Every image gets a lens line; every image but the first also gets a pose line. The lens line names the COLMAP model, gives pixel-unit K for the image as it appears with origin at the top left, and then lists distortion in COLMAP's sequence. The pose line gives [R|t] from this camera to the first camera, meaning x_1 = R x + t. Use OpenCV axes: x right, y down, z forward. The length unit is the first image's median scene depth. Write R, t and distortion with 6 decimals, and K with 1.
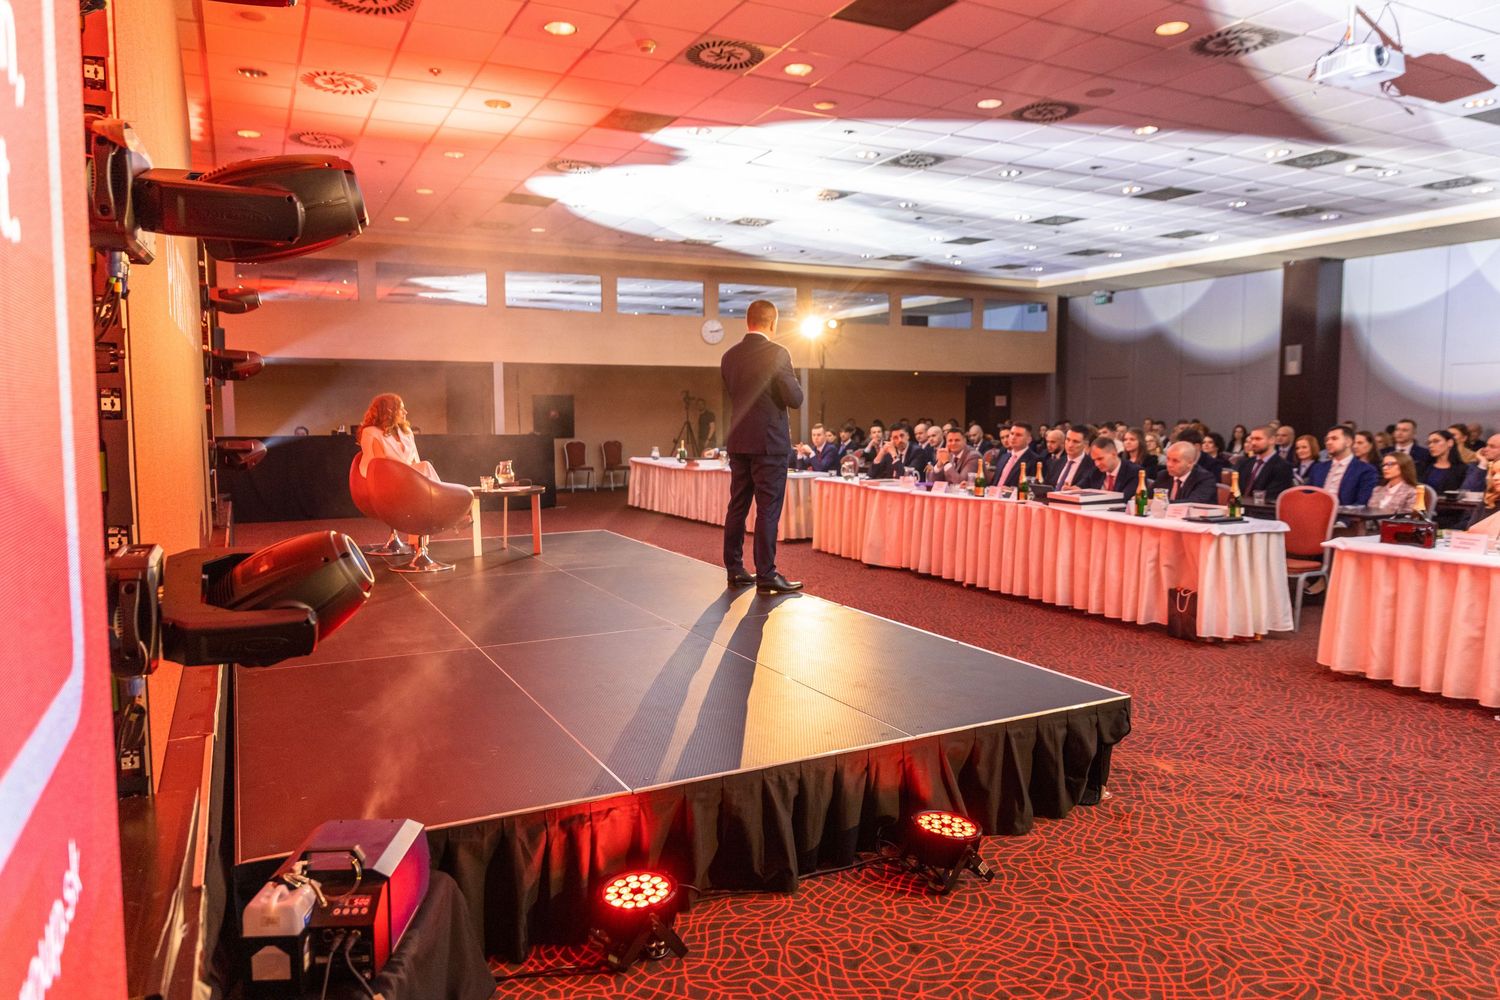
lens RADIAL K [[1009.6, 0, 750.0], [0, 1009.6, 500.0], [0, 0, 1]] dist [0.002168, -0.001699]
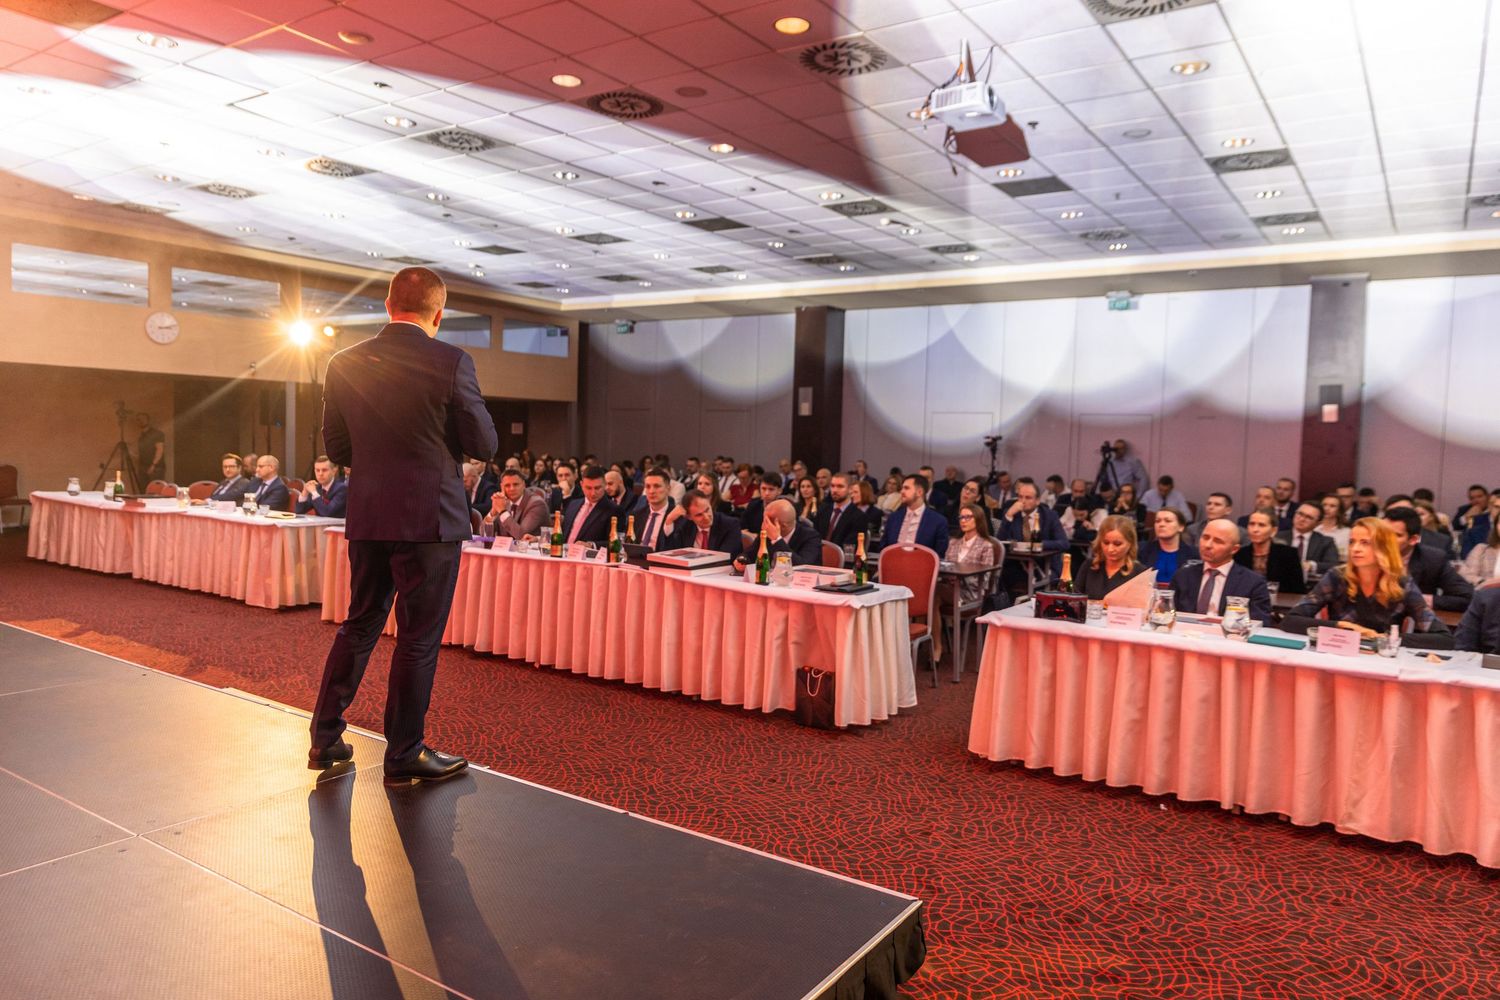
lens RADIAL K [[1009.6, 0, 750.0], [0, 1009.6, 500.0], [0, 0, 1]] dist [0.002168, -0.001699]
pose [[0.876737, 0.000722, 0.480969, -0.025173], [0.009367, 0.999784, -0.018575, -0.029413], [-0.480879, 0.020791, 0.876541, 0.189304]]
